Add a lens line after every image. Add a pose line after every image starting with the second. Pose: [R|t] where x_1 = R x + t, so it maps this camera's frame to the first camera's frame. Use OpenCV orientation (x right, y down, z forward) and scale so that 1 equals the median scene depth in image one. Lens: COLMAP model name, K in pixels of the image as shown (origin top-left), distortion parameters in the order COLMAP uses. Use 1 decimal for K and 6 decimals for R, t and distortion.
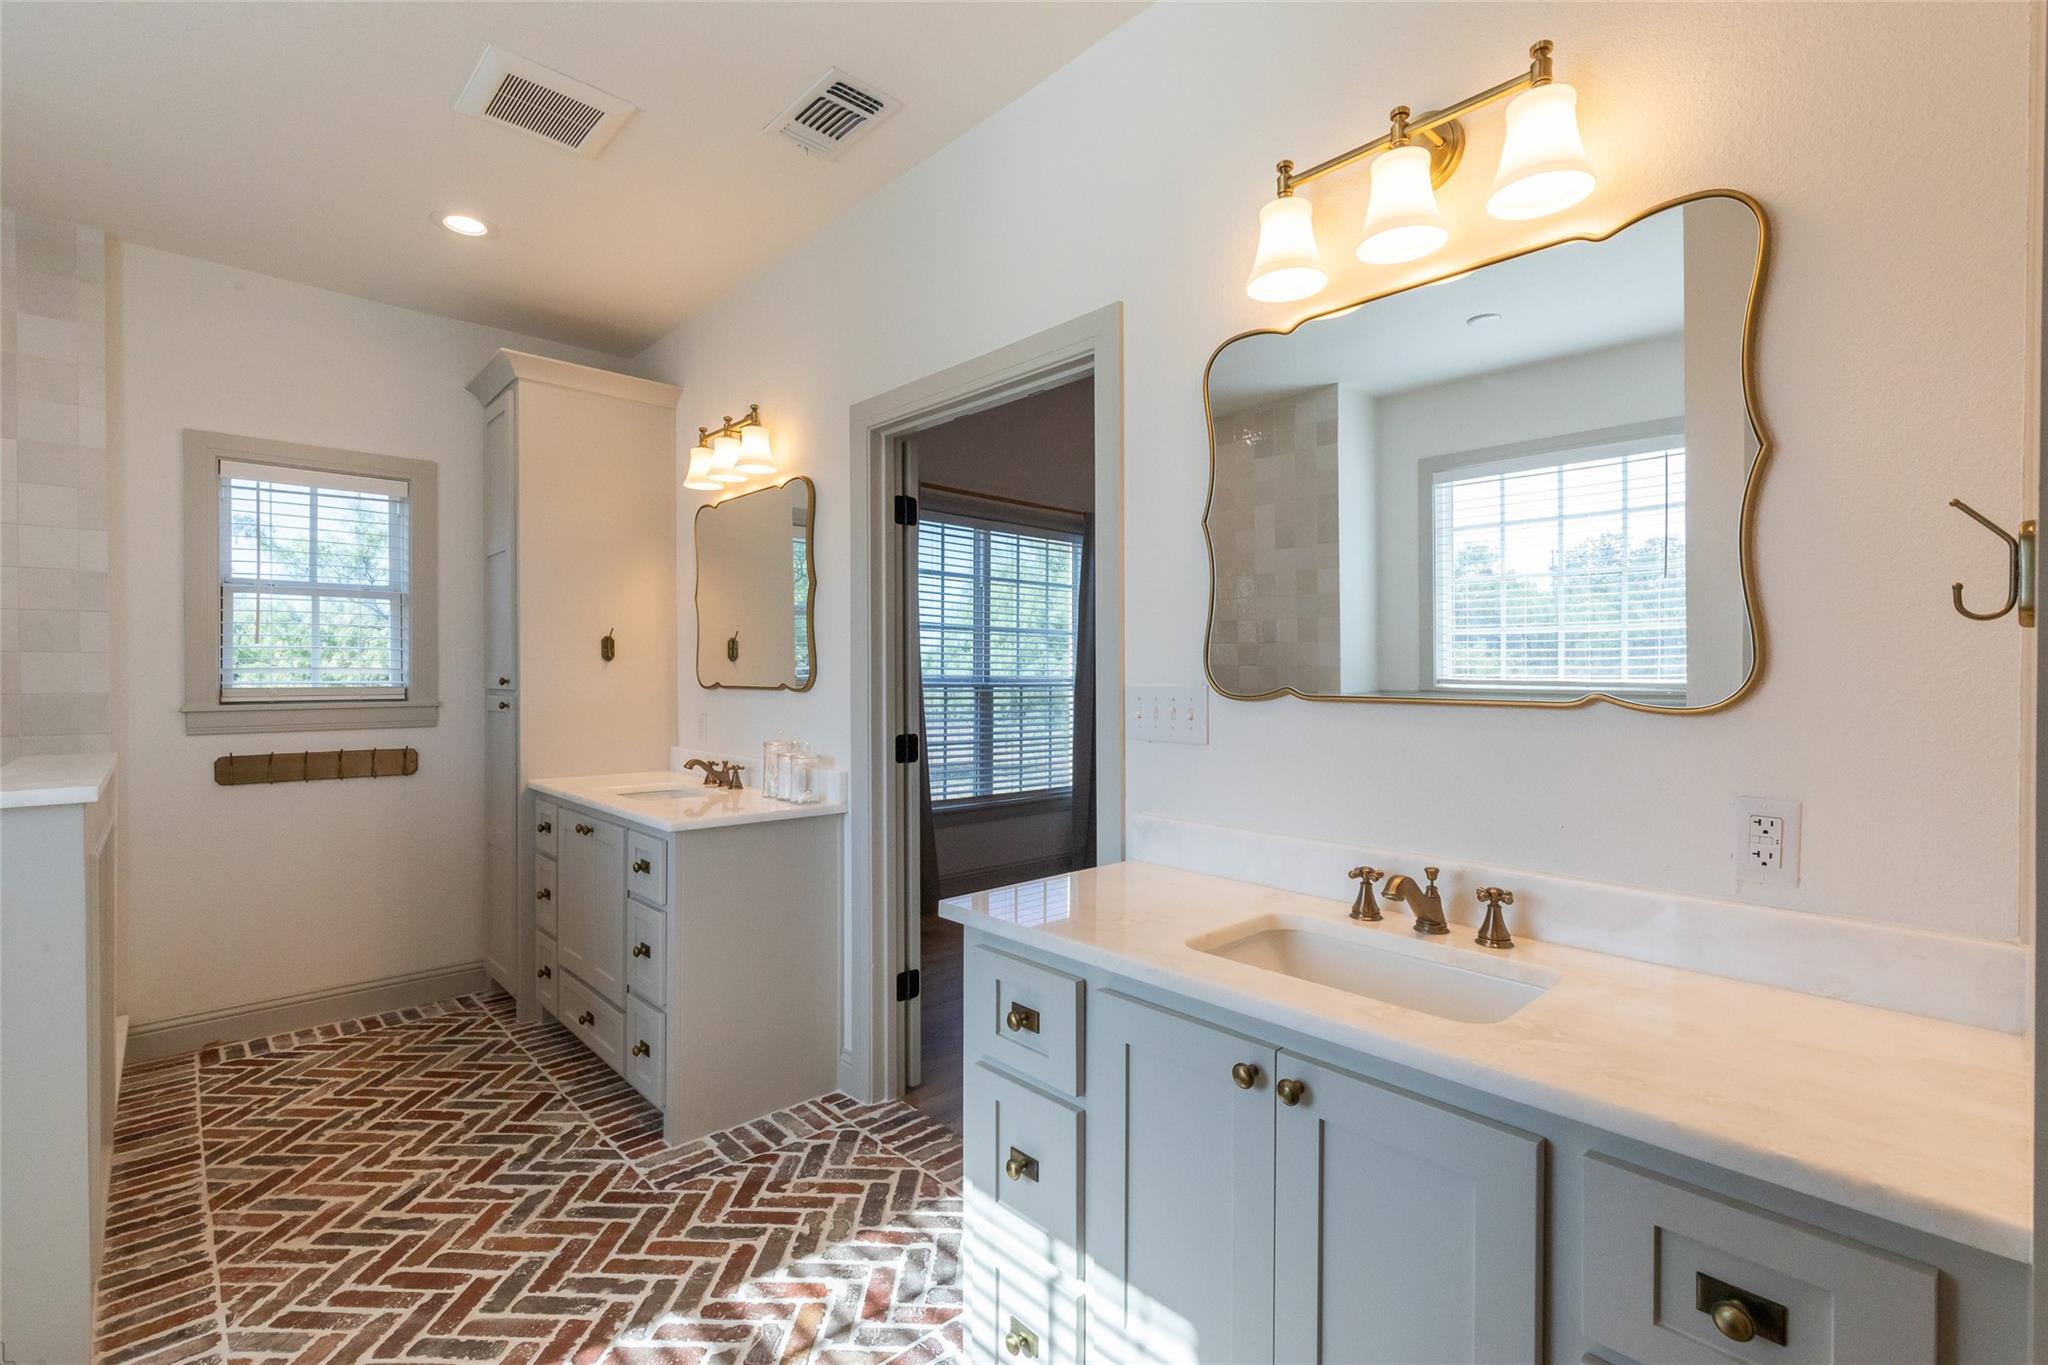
lens RADIAL K [[920.9, 0, 1026.0], [0, 920.9, 678.2], [0, 0, 1]] dist [0.004572, 0.000068]
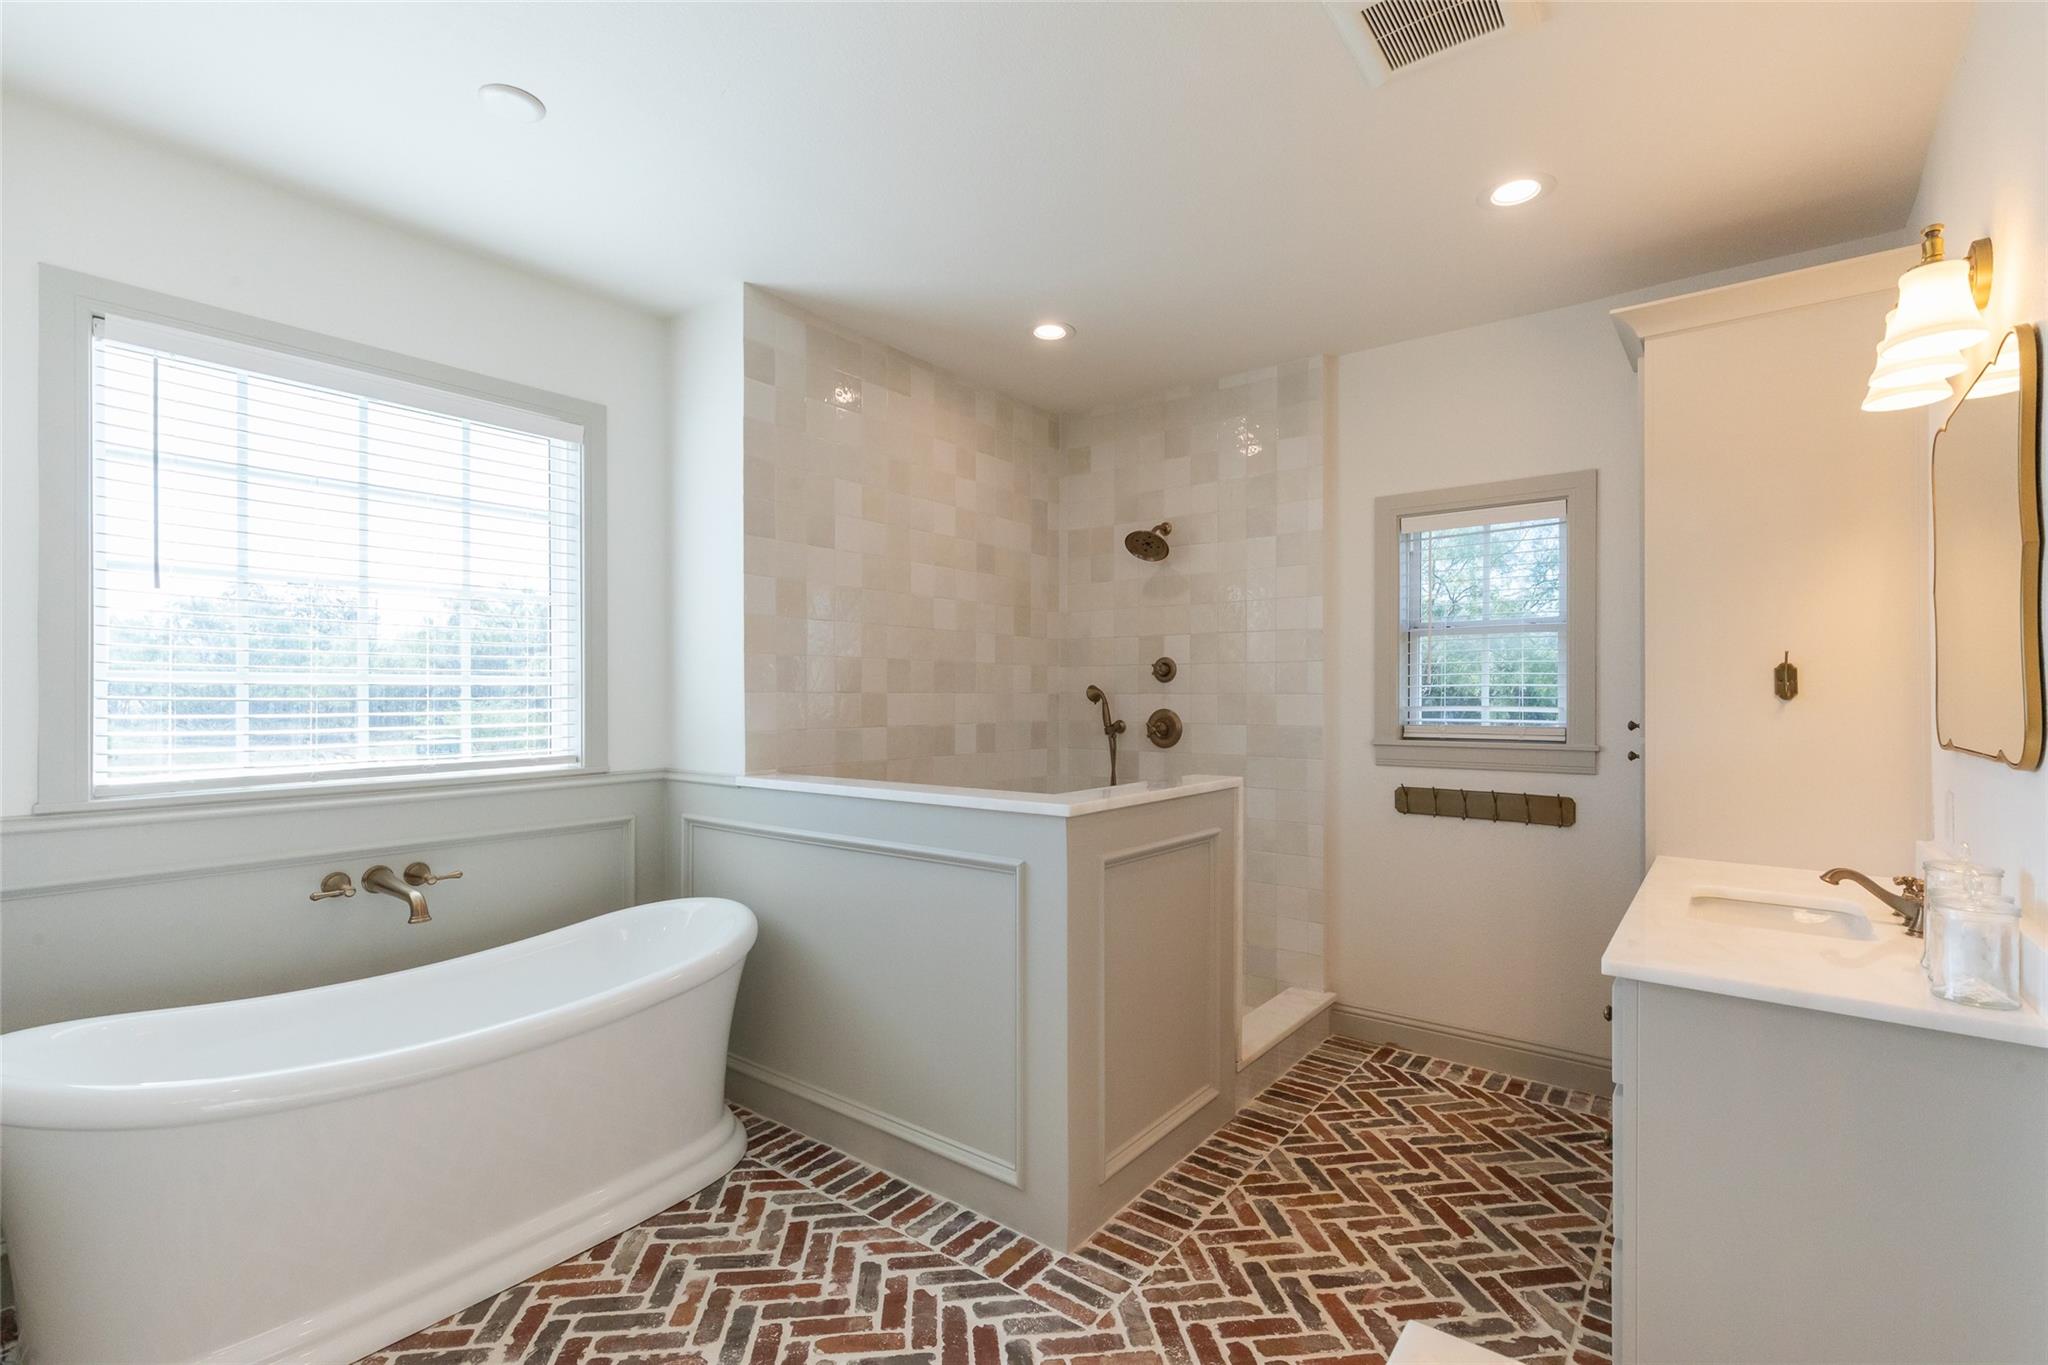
lens RADIAL K [[920.9, 0, 1025.4], [0, 920.9, 689.8], [0, 0, 1]] dist [0.004572, 0.000068]
pose [[0.154499, -0.006125, -0.987974, 0.172902], [-0.005526, 0.999960, -0.007063, -0.023780], [0.987977, 0.006550, 0.154459, 0.447974]]
